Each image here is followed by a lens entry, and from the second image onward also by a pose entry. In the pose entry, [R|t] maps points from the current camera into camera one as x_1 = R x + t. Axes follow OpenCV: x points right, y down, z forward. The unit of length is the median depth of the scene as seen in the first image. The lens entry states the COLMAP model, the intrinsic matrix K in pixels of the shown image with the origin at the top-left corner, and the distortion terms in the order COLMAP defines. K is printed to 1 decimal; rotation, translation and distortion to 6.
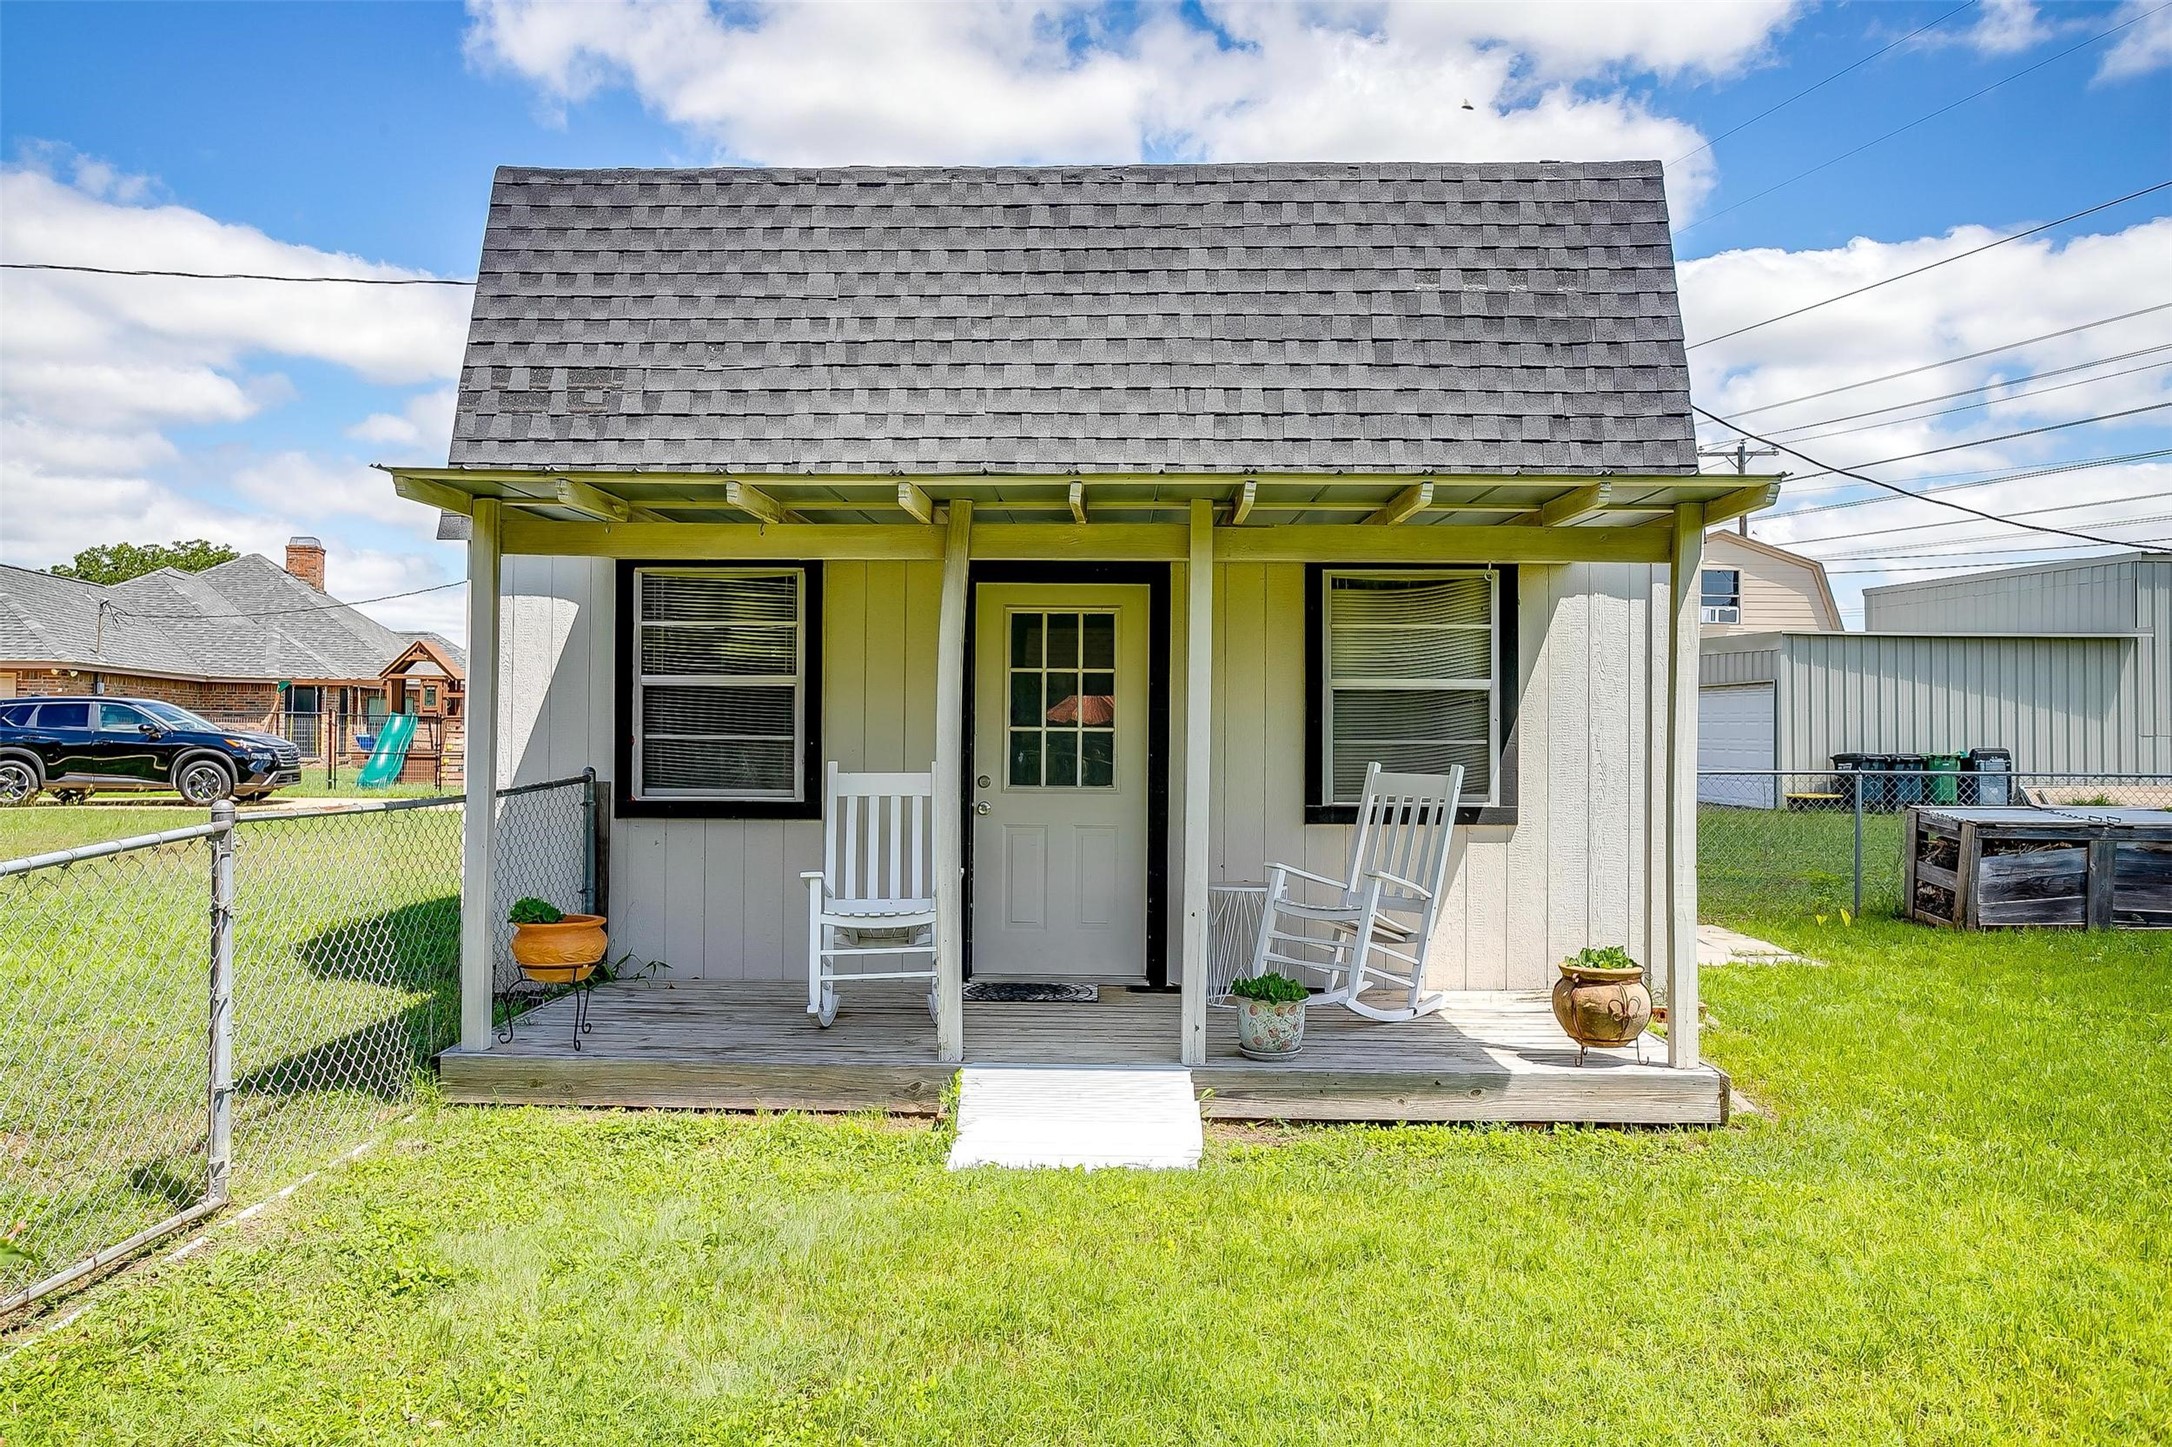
lens RADIAL K [[1535.4, 0, 1089.7], [0, 1535.4, 721.1], [0, 0, 1]] dist [0.000992, 0.000141]
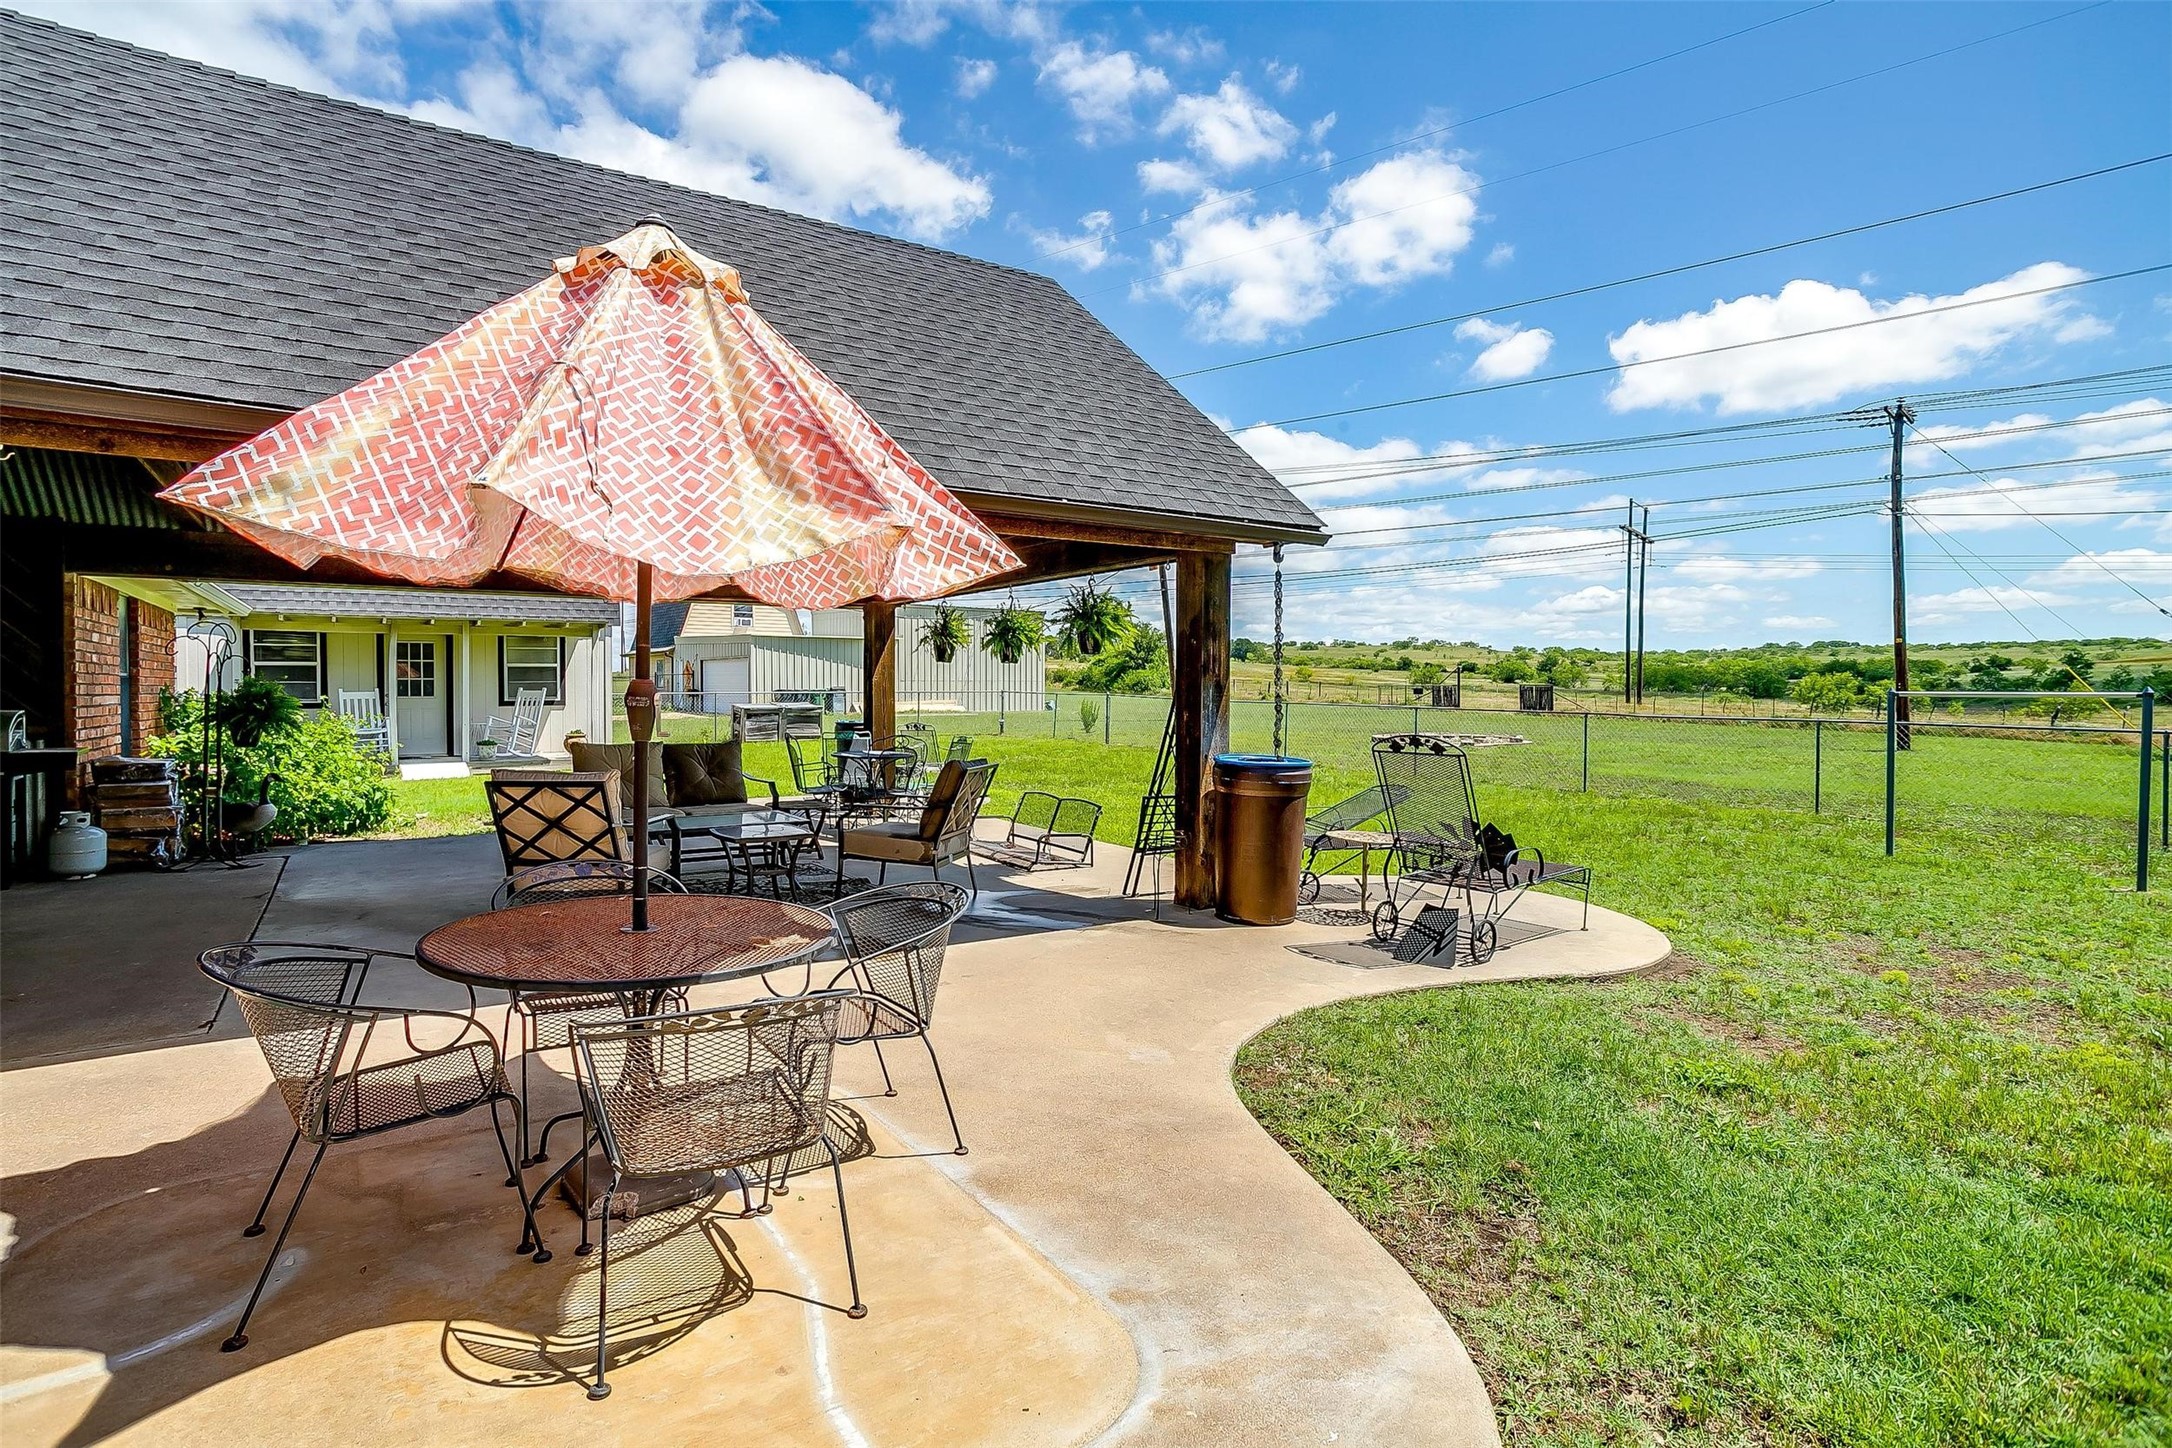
lens RADIAL K [[1091.6, 0, 1088.3], [0, 1091.6, 712.2], [0, 0, 1]] dist [-0.017495, 0.009293]
pose [[0.817554, -0.019242, 0.575530, -0.182298], [0.002064, 0.999533, 0.030486, 0.008829], [-0.575848, -0.023737, 0.817212, -1.754318]]
